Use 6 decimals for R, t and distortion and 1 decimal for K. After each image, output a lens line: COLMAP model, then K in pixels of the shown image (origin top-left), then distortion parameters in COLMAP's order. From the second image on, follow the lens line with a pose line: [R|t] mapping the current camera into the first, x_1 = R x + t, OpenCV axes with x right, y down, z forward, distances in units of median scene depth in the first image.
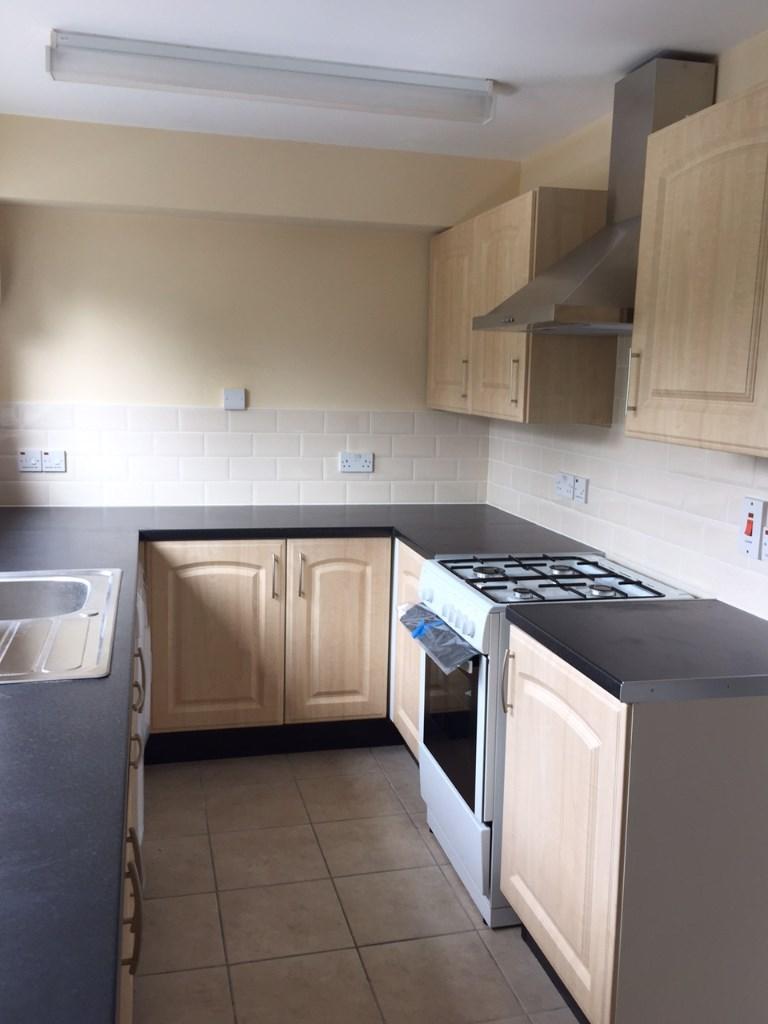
lens RADIAL K [[920.0, 0, 386.3], [0, 920.0, 514.3], [0, 0, 1]] dist [0.087750, -0.069262]
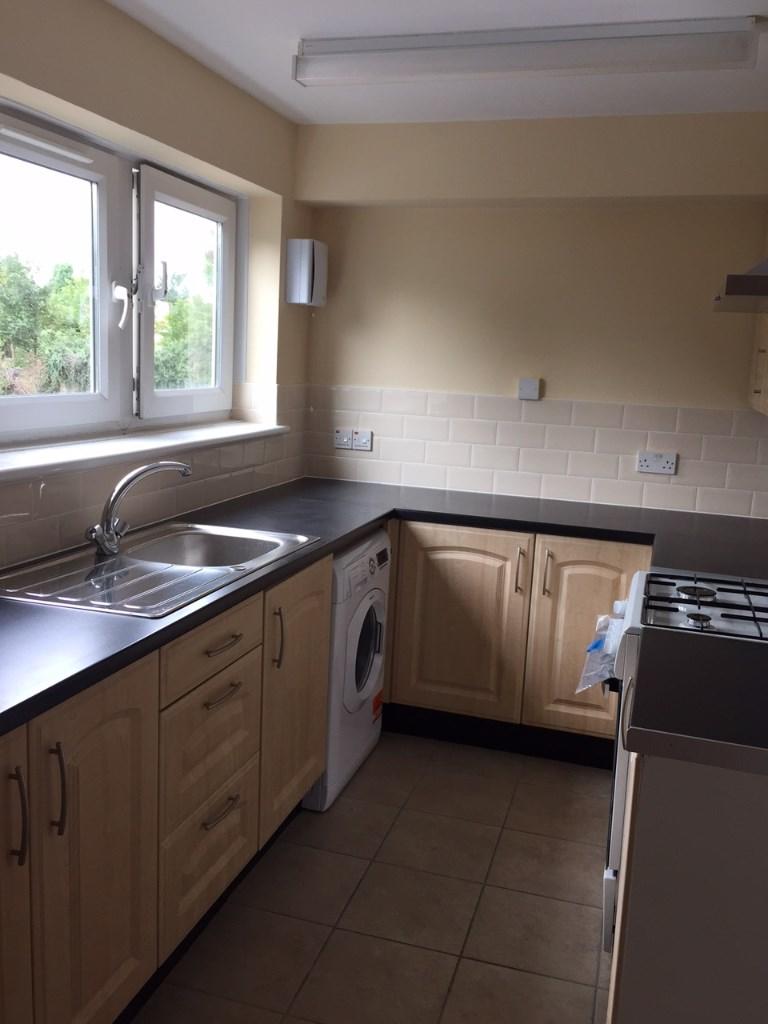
lens RADIAL K [[920.0, 0, 385.8], [0, 920.0, 513.0], [0, 0, 1]] dist [0.087750, -0.069262]
pose [[0.860814, 0.102850, -0.498418, 0.233057], [-0.103686, 0.994268, 0.026094, -0.003550], [0.498245, 0.029217, 0.866544, 0.083885]]
